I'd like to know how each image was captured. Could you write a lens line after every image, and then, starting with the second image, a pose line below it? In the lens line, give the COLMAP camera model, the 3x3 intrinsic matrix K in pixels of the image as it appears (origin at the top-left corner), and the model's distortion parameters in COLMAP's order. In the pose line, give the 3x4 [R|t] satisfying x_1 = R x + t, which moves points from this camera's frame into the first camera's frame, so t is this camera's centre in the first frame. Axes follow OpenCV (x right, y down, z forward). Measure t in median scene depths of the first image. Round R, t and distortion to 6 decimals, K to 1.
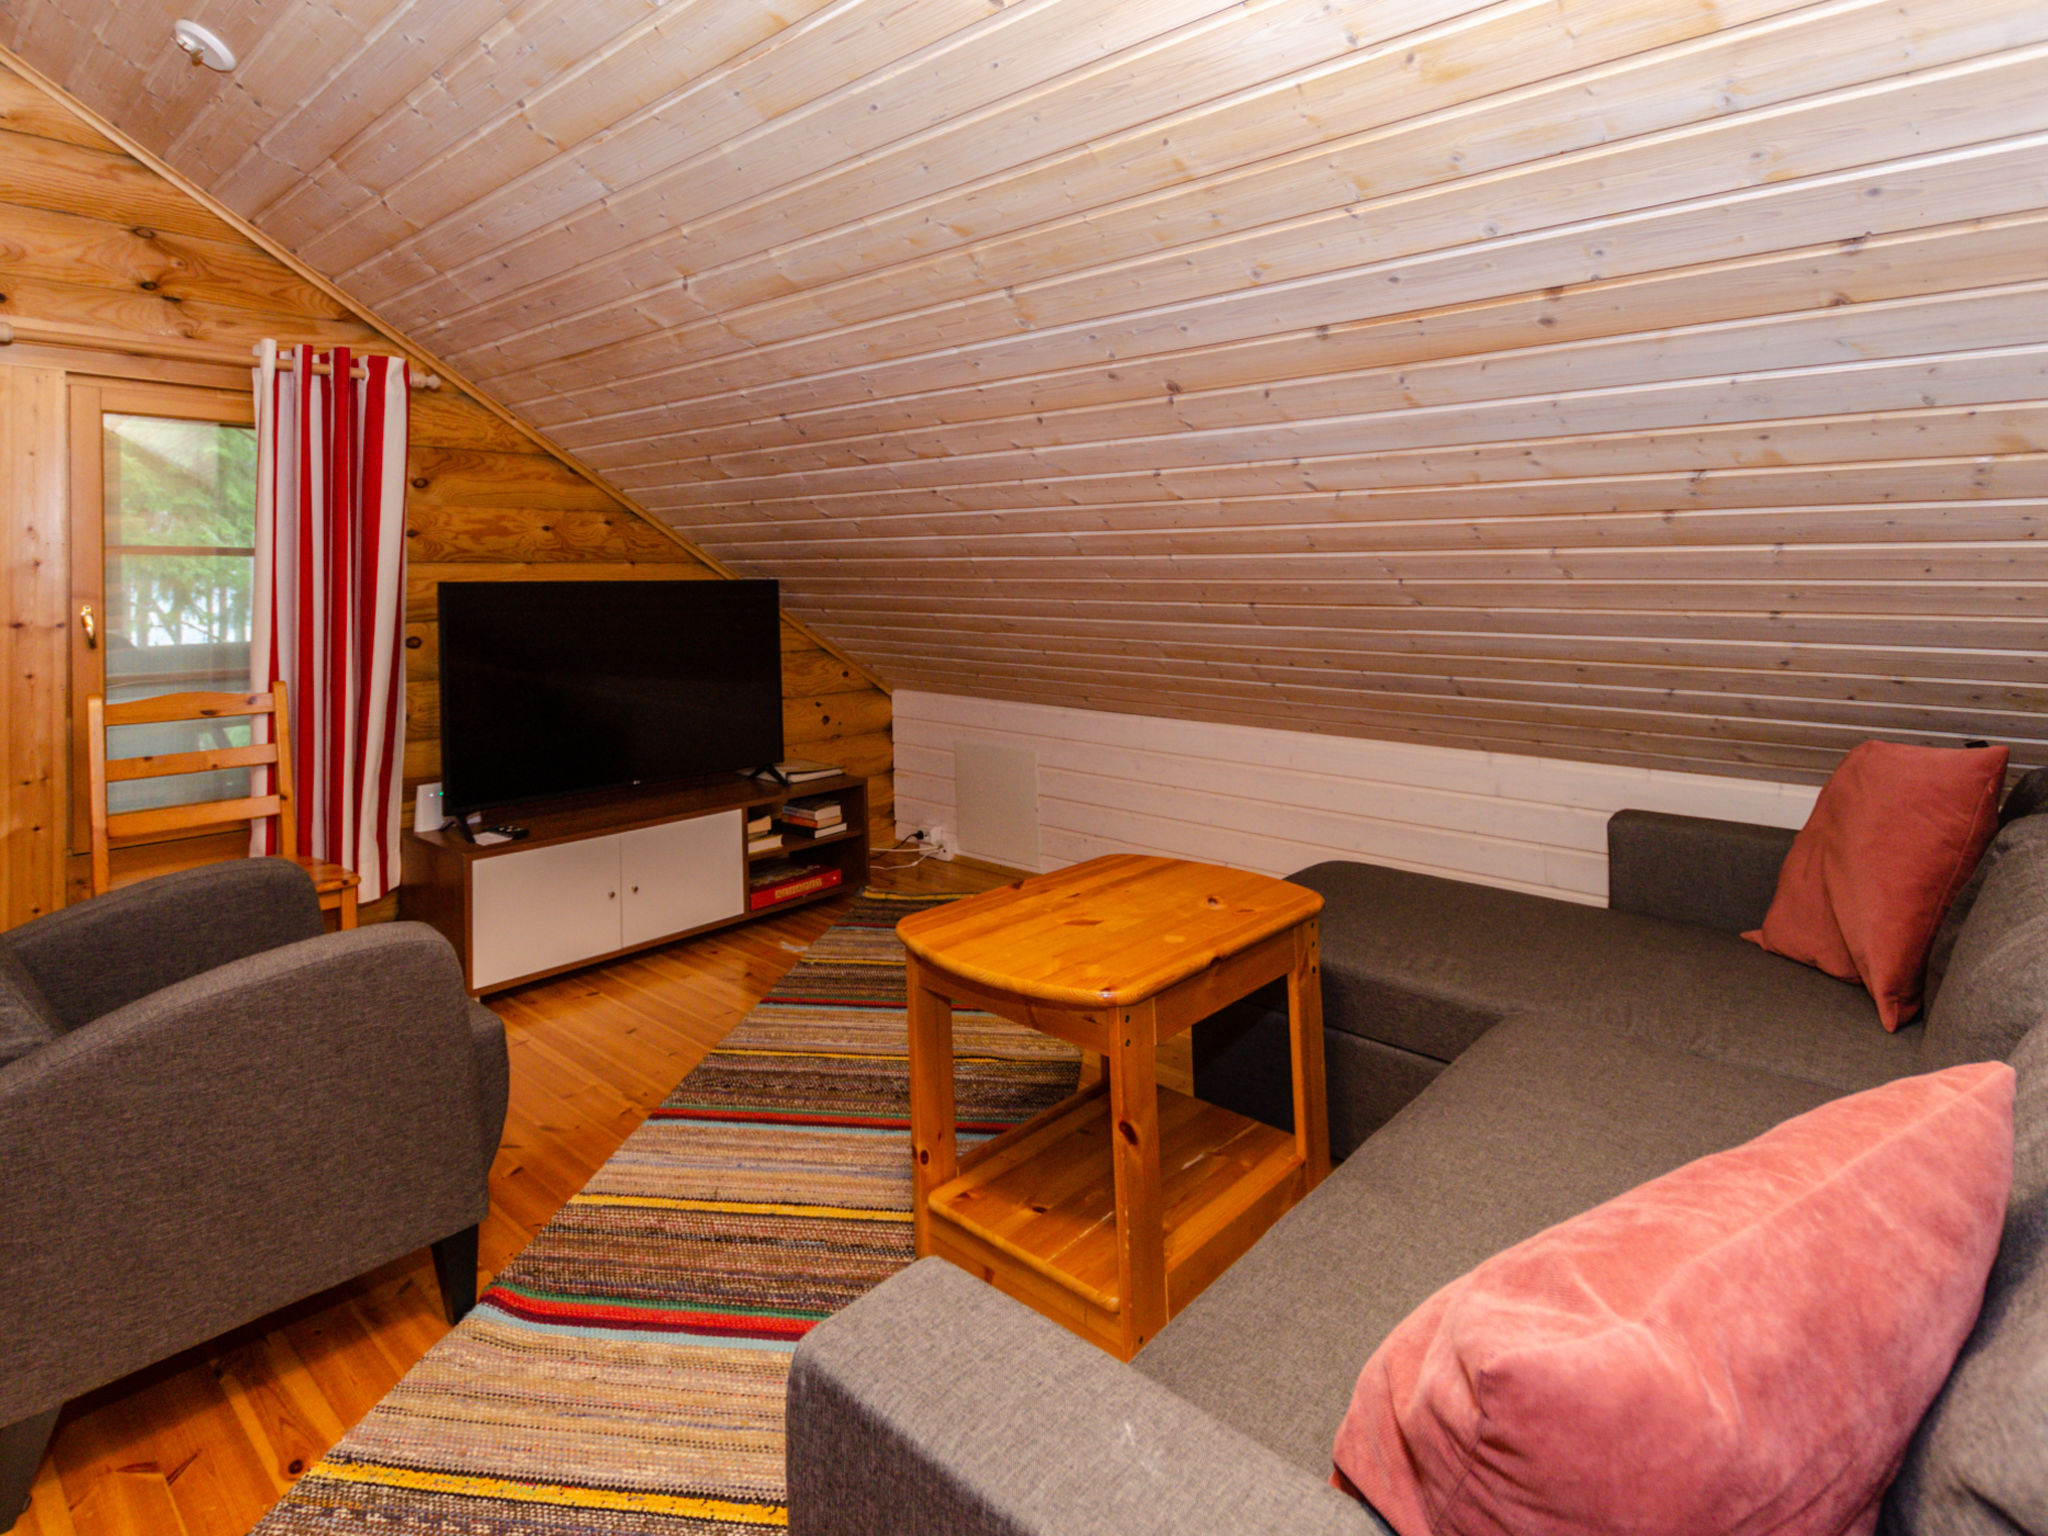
lens RADIAL K [[1065.8, 0, 1033.0], [0, 1065.8, 544.5], [0, 0, 1]] dist [0.004259, -0.000385]
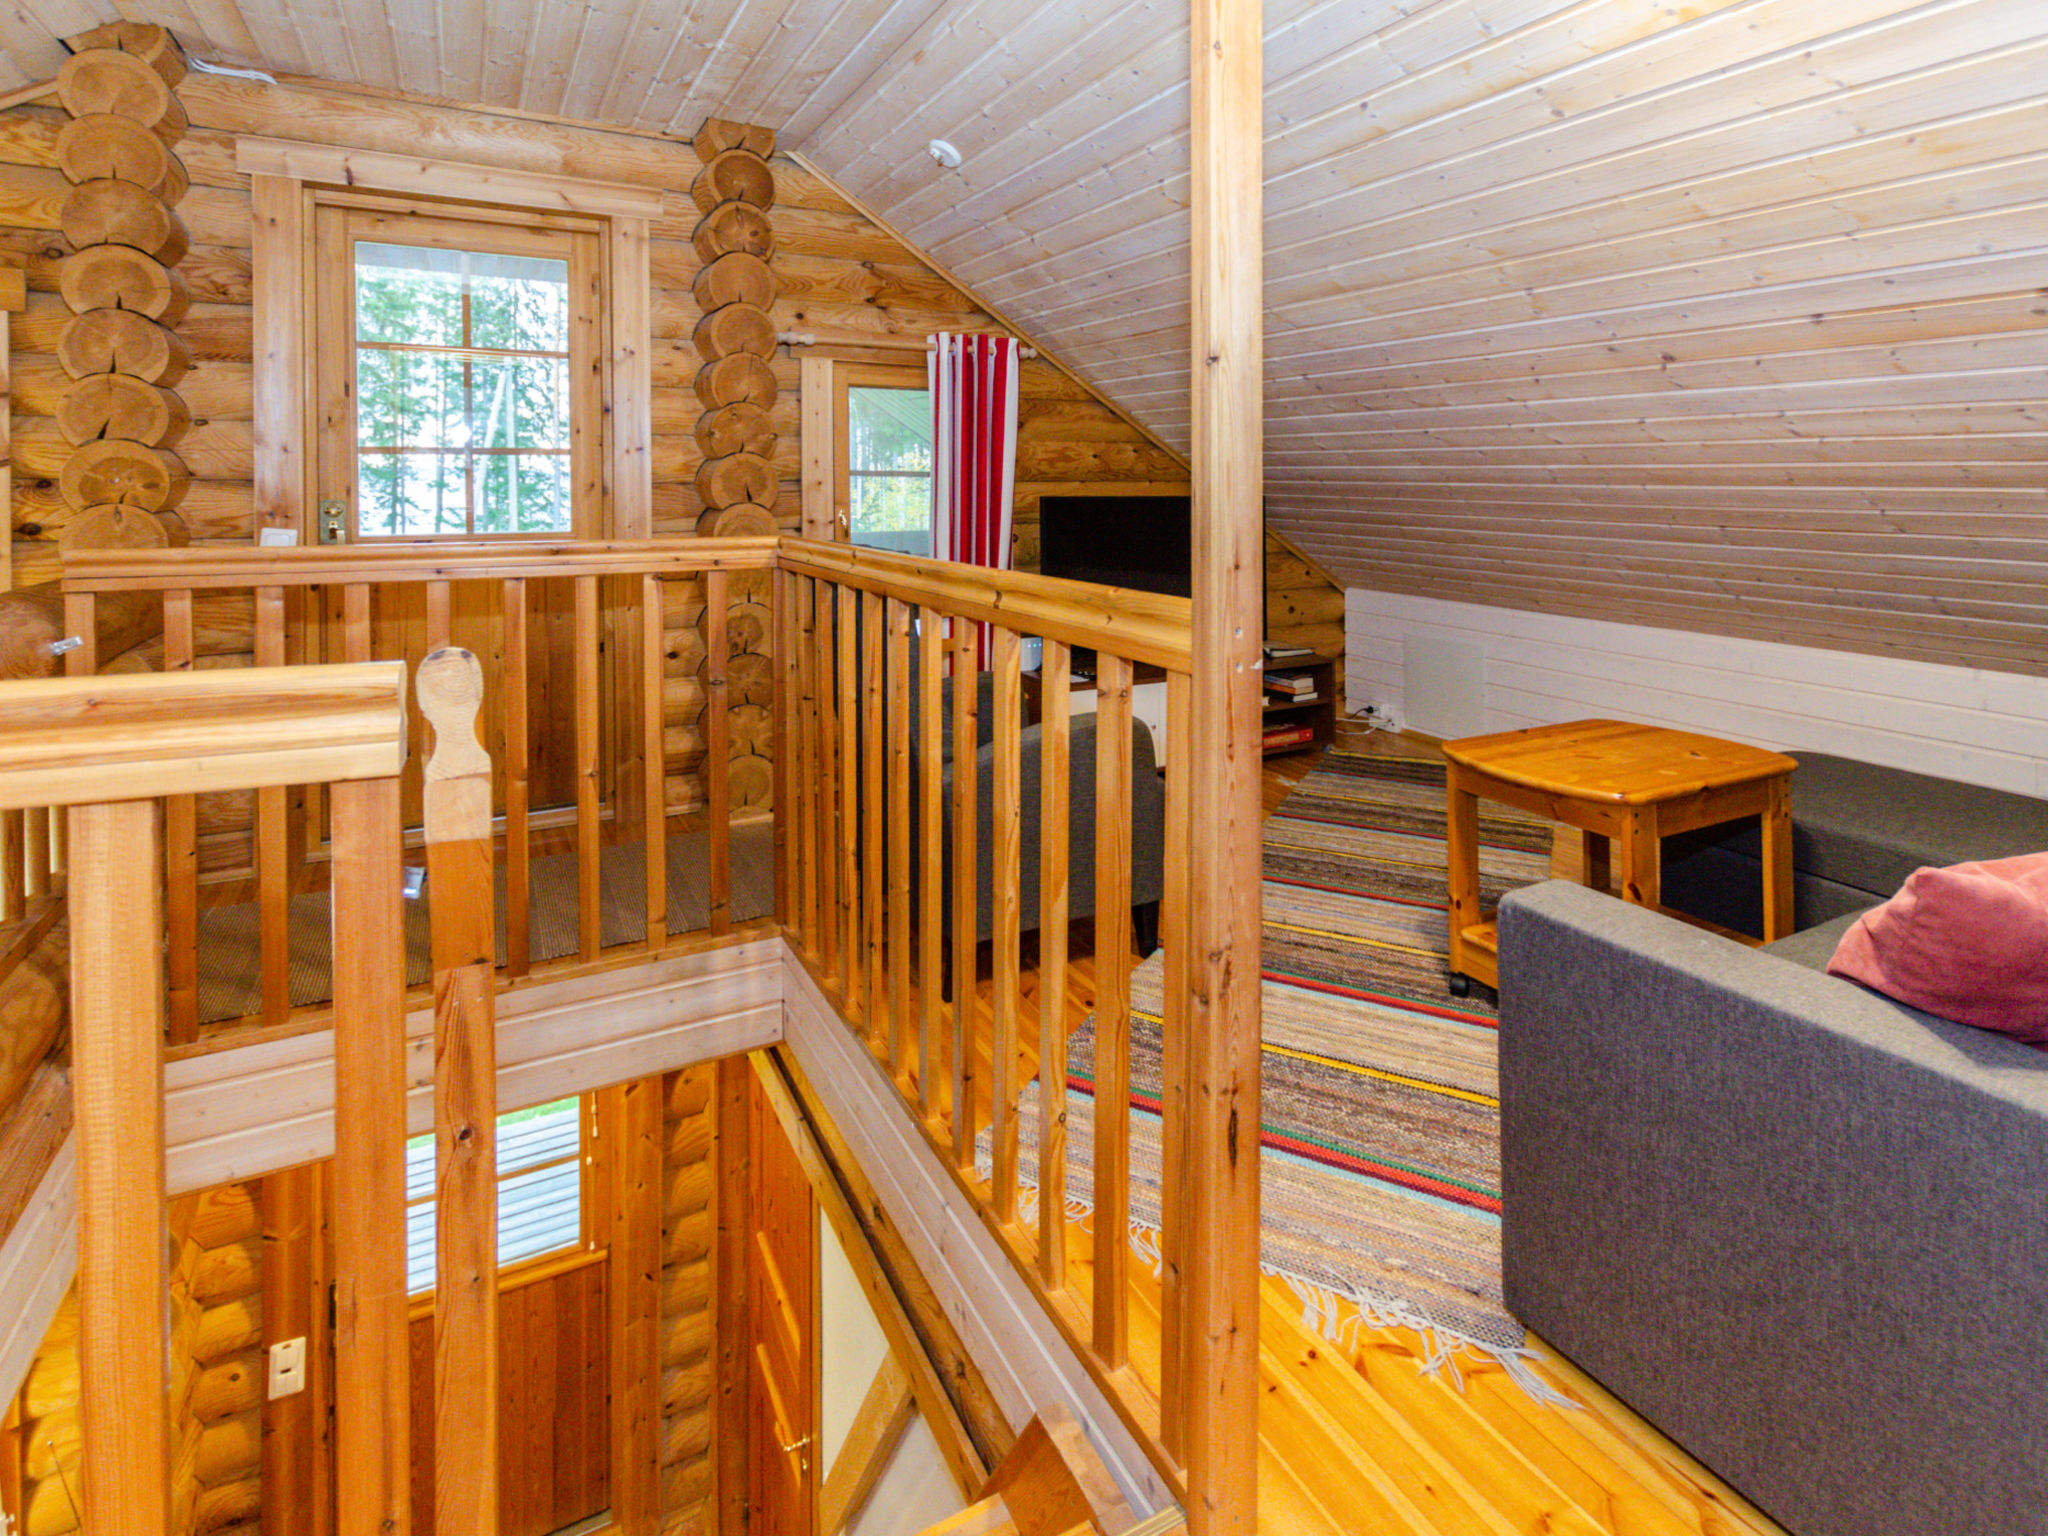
lens RADIAL K [[1026.8, 0, 1012.6], [0, 1026.8, 510.7], [0, 0, 1]] dist [0.005421, -0.000141]
pose [[0.933817, 0.018752, -0.357259, -0.118659], [0.002504, 0.998258, 0.058943, -0.030540], [0.357742, -0.055936, 0.932144, -0.328855]]
